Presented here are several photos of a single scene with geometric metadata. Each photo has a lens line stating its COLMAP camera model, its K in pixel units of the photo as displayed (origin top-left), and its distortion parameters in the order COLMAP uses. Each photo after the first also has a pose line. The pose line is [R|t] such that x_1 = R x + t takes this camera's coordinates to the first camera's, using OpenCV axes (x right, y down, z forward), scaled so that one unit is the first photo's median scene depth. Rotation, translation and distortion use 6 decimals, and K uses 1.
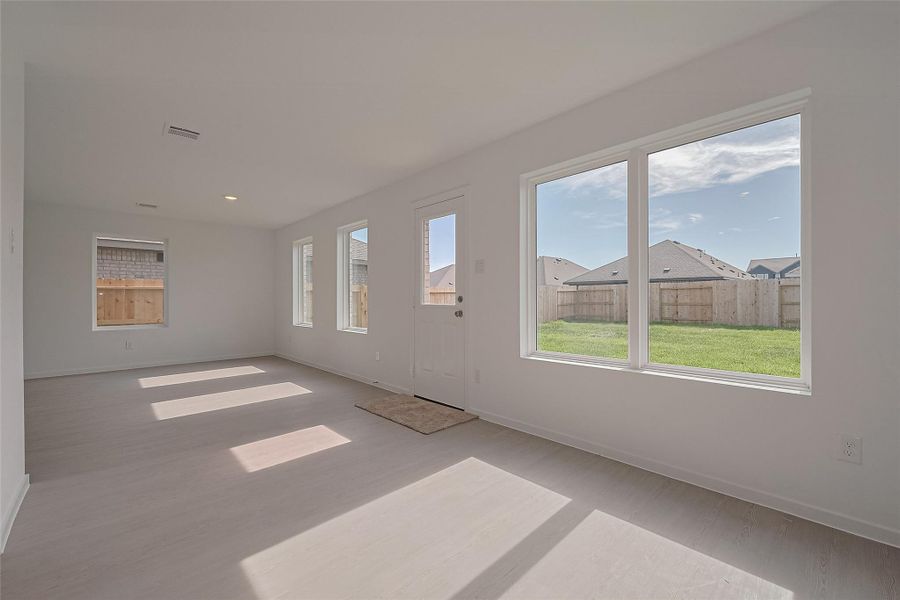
lens RADIAL K [[368.8, 0, 473.2], [0, 368.8, 298.4], [0, 0, 1]] dist [-0.026033, -0.000092]
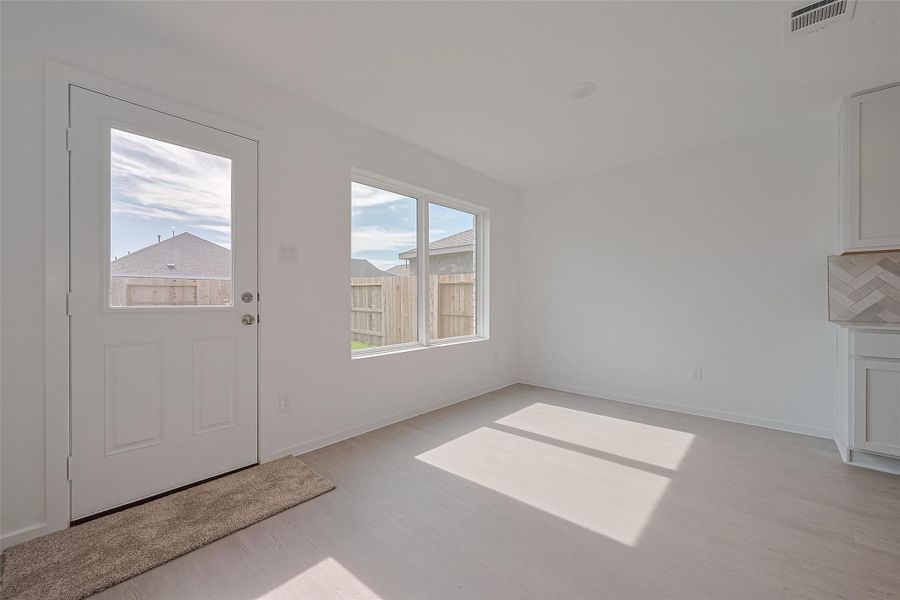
lens RADIAL K [[355.6, 0, 473.3], [0, 355.6, 299.8], [0, 0, 1]] dist [0.000489, -0.000001]
pose [[-0.084331, -0.000159, 0.996438, -0.721439], [-0.005917, 0.999982, -0.000341, 0.004081], [-0.996420, -0.005925, -0.084330, 0.682812]]
